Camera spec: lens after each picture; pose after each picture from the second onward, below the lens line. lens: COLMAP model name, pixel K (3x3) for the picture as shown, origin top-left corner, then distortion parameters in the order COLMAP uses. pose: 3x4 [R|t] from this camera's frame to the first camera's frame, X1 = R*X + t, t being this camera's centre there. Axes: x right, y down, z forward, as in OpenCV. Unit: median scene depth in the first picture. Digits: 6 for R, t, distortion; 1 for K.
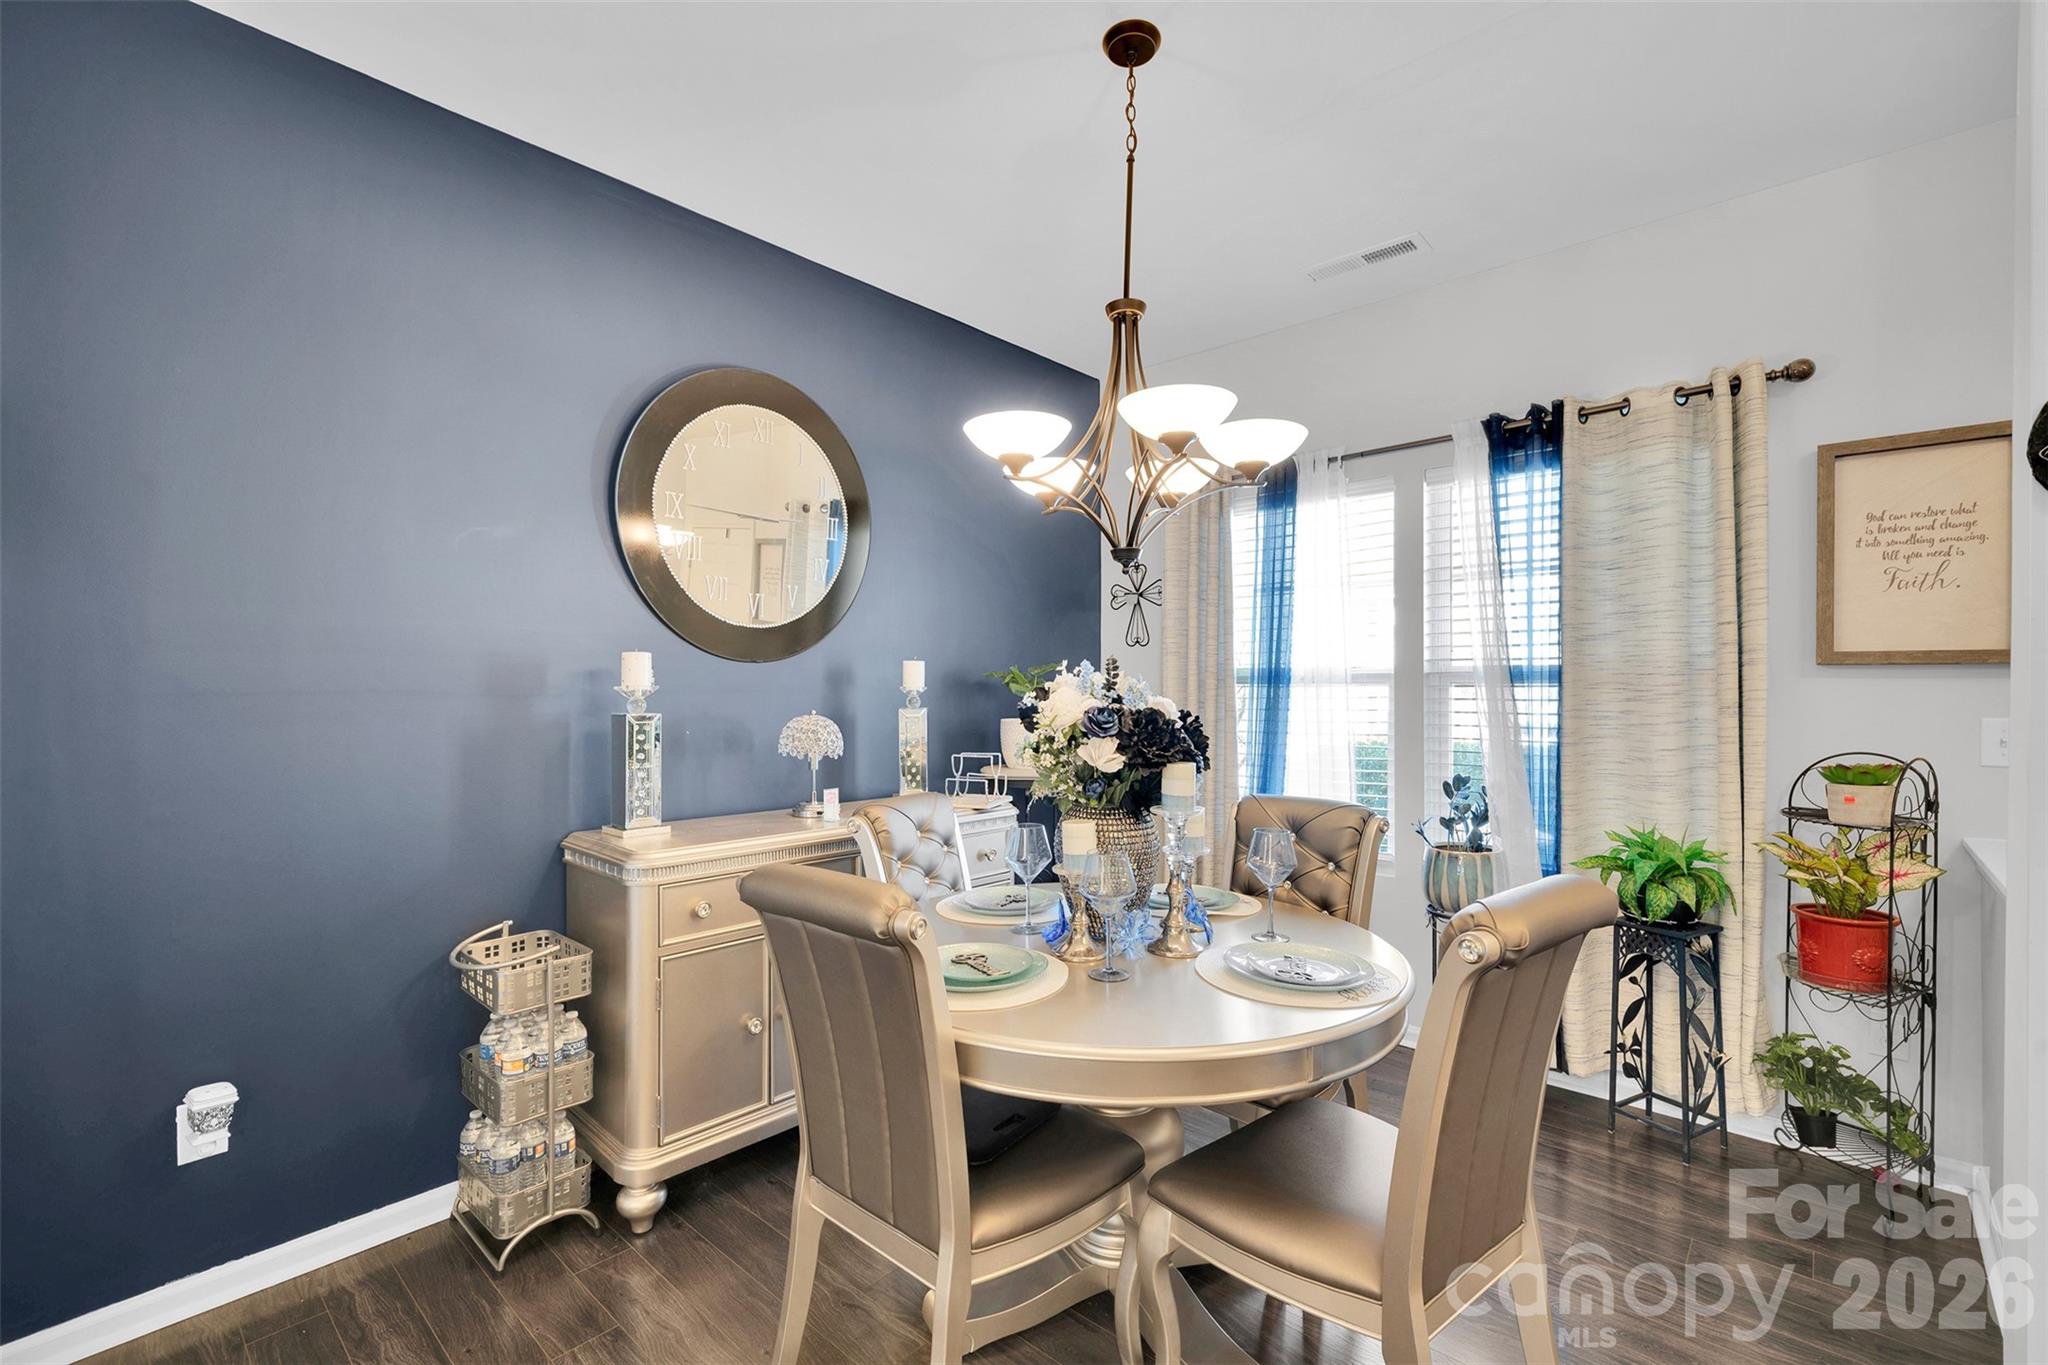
lens RADIAL K [[883.9, 0, 1024.3], [0, 883.9, 691.0], [0, 0, 1]] dist [-0.001885, 0.000205]
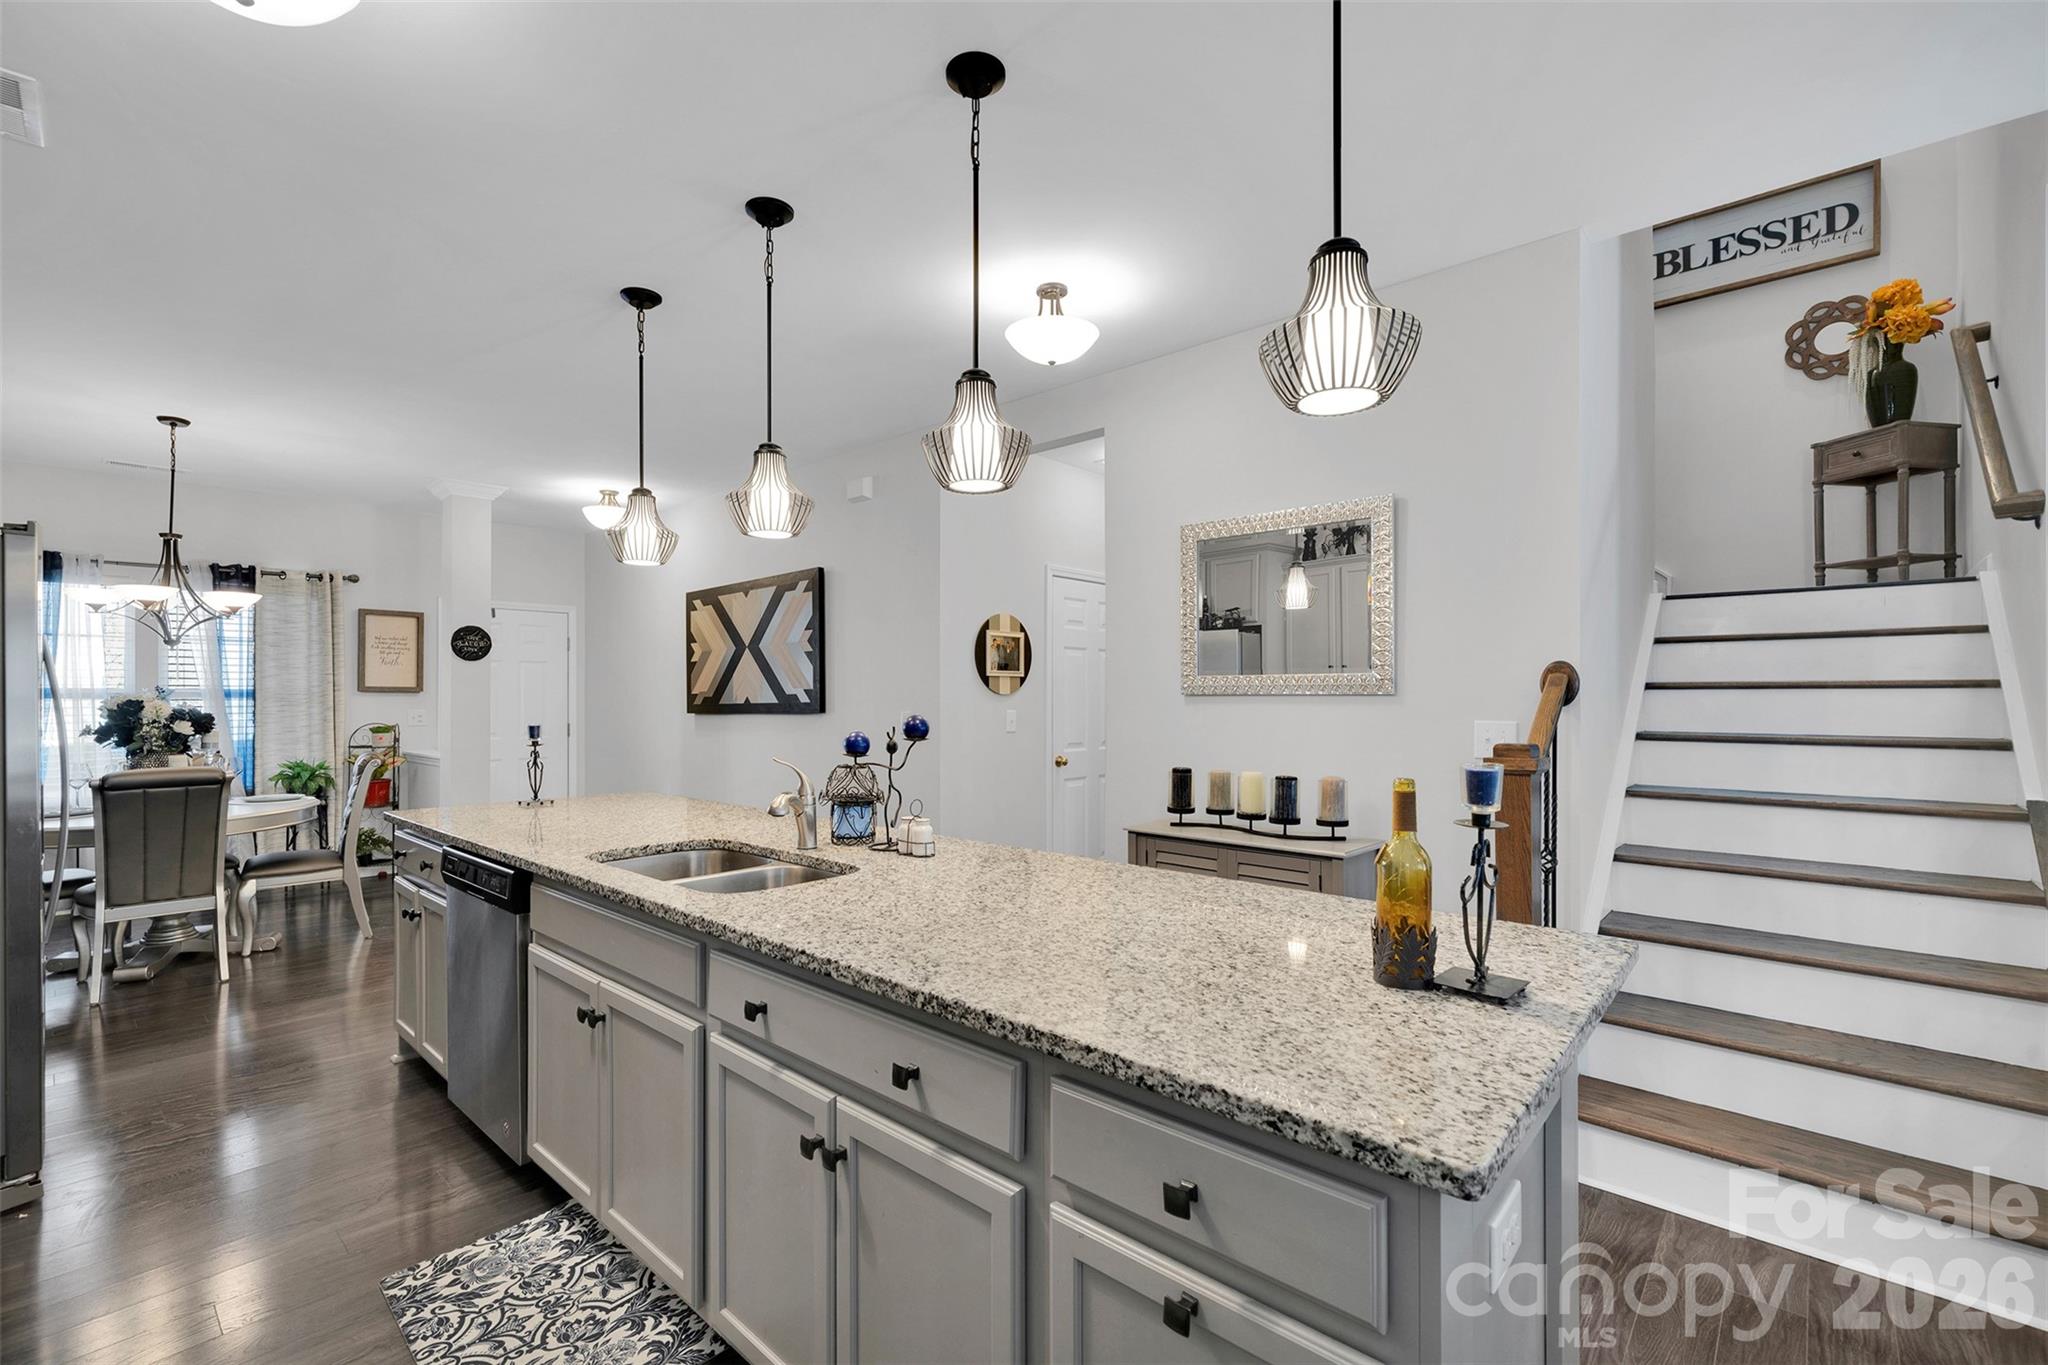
lens RADIAL K [[883.9, 0, 998.4], [0, 883.9, 686.0], [0, 0, 1]] dist [-0.001885, 0.000205]
pose [[0.052062, 0.009975, 0.998594, -1.531591], [0.003216, 0.999943, -0.010157, -0.011479], [-0.998639, 0.003740, 0.052027, -0.975415]]
